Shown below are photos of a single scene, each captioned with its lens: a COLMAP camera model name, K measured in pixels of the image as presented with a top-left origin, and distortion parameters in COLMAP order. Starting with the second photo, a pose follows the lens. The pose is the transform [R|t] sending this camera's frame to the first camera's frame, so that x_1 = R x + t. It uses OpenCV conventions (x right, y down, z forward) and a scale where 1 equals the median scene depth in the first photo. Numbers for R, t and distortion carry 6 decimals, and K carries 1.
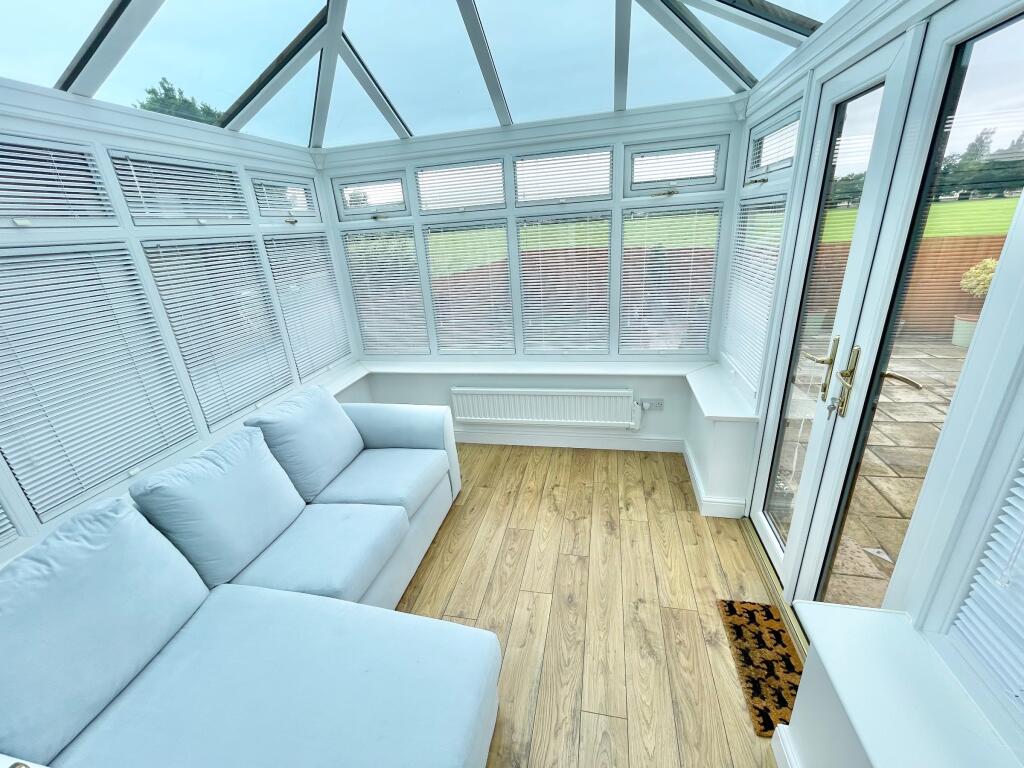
lens RADIAL K [[415.3, 0, 507.4], [0, 415.3, 383.0], [0, 0, 1]] dist [-0.004654, 0.000681]
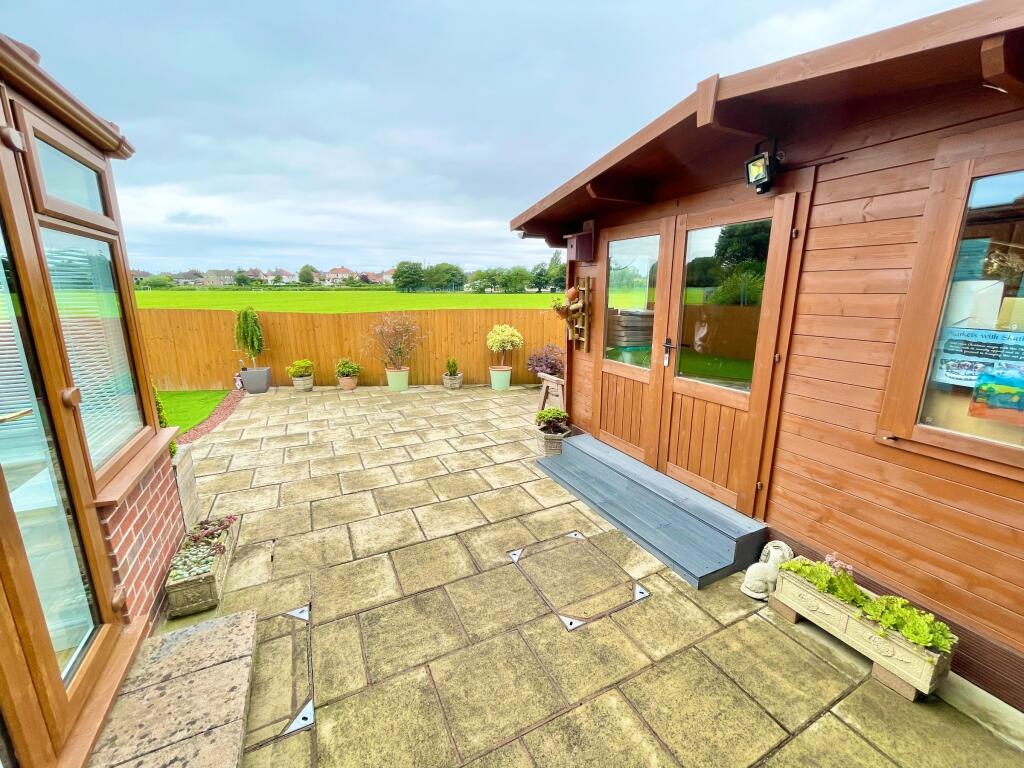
lens RADIAL K [[415.3, 0, 511.2], [0, 415.3, 382.0], [0, 0, 1]] dist [-0.004654, 0.000681]
pose [[0.772688, -0.069010, 0.631024, 0.146210], [0.170538, 0.980095, -0.101639, 0.014660], [-0.611449, 0.186149, 0.769077, -0.027251]]
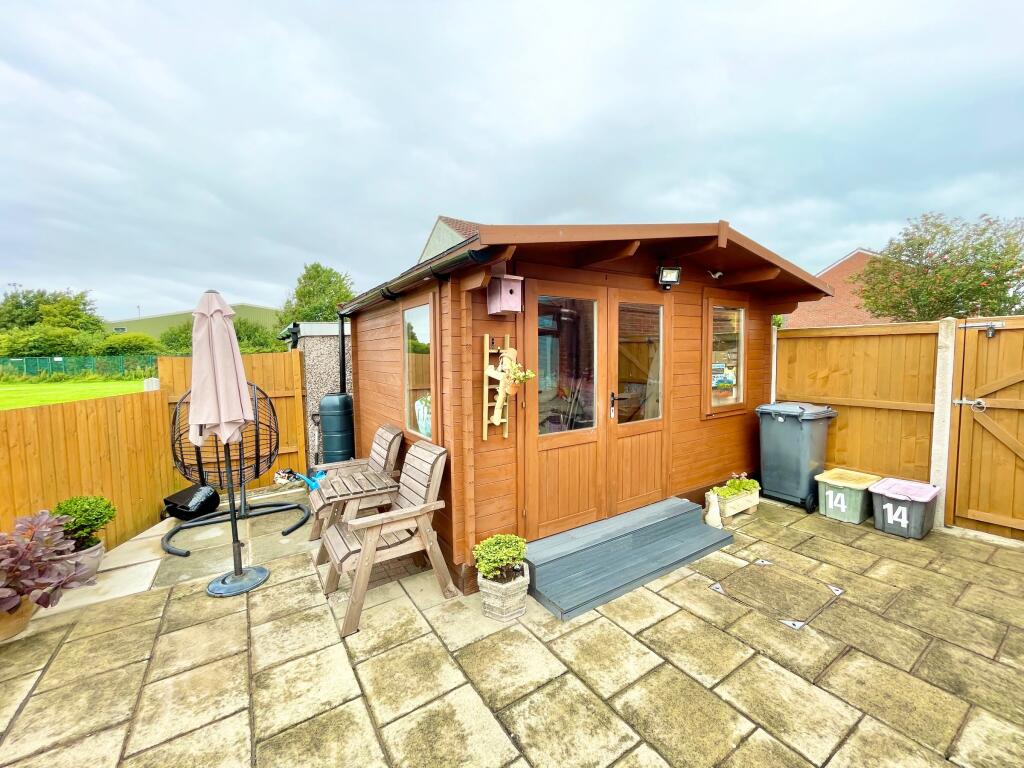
lens RADIAL K [[415.3, 0, 510.0], [0, 415.3, 383.8], [0, 0, 1]] dist [-0.004654, 0.000681]
pose [[-0.714233, 0.033445, 0.699108, 0.241831], [0.308161, 0.911857, 0.271206, -0.138397], [-0.628416, 0.409142, -0.661585, 0.367193]]
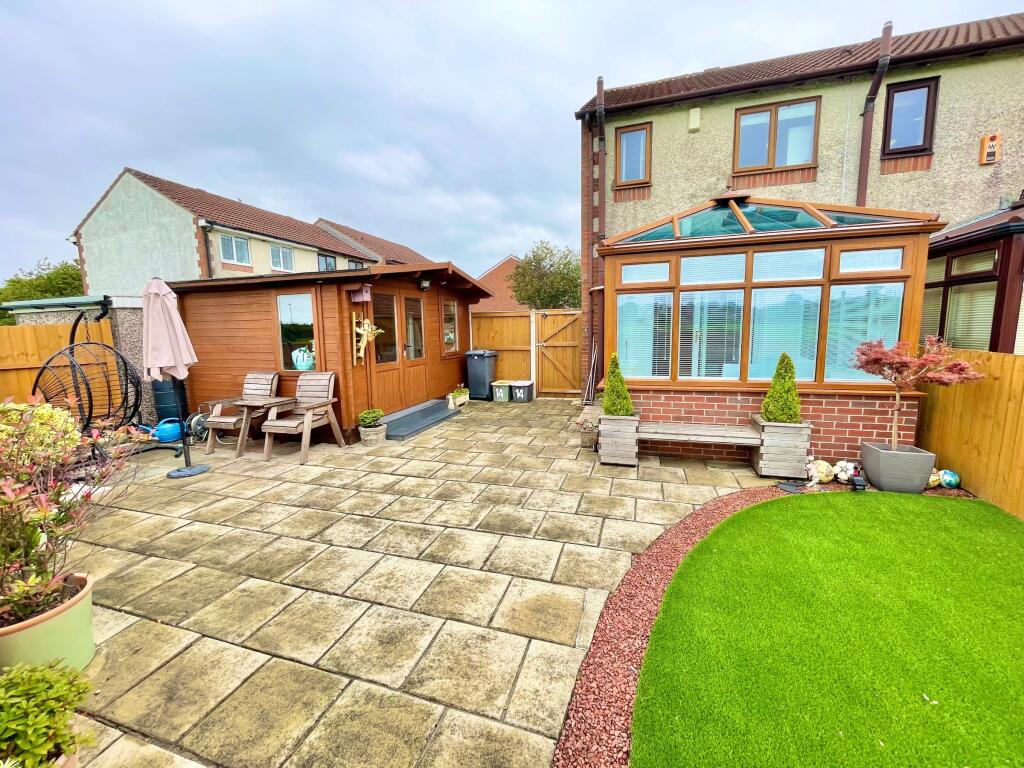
lens RADIAL K [[415.3, 0, 510.4], [0, 415.3, 382.1], [0, 0, 1]] dist [-0.004654, 0.000681]
pose [[-0.991969, 0.076777, 0.100516, 0.194455], [0.114993, 0.878398, 0.463890, -0.237983], [-0.052677, 0.471723, -0.880172, 0.667898]]
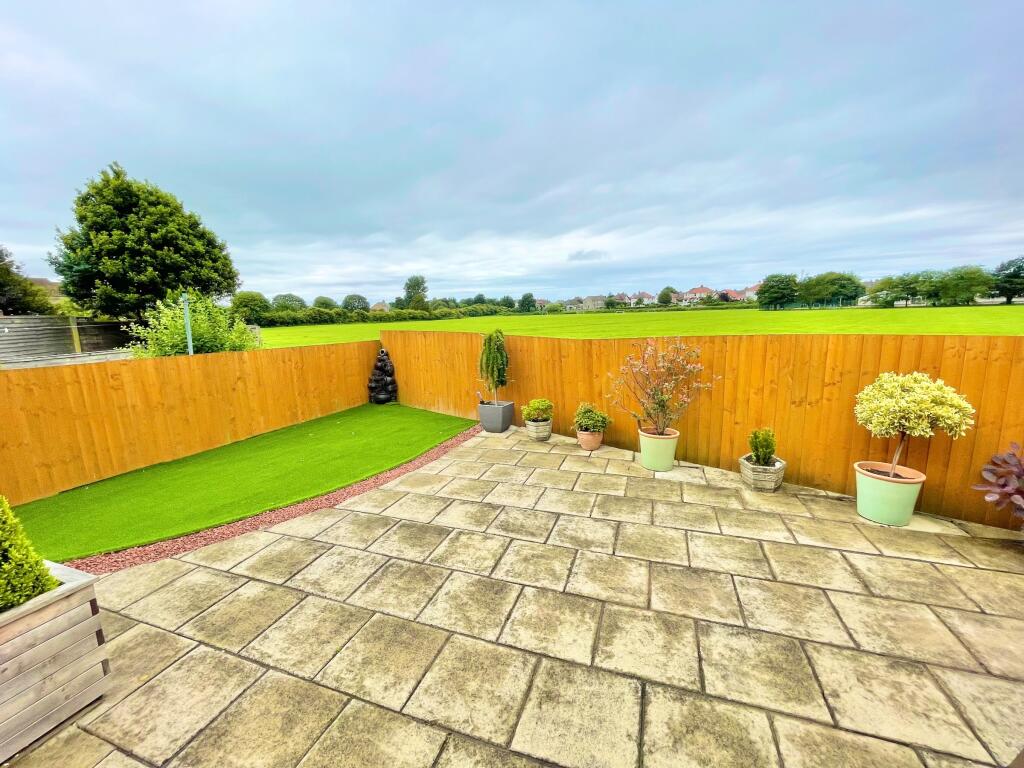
lens RADIAL K [[415.3, 0, 511.3], [0, 415.3, 383.9], [0, 0, 1]] dist [-0.004654, 0.000681]
pose [[0.992618, 0.056146, -0.107508, 0.319383], [-0.075226, 0.980306, -0.182594, -0.063624], [0.095139, 0.189334, 0.977293, 0.170733]]
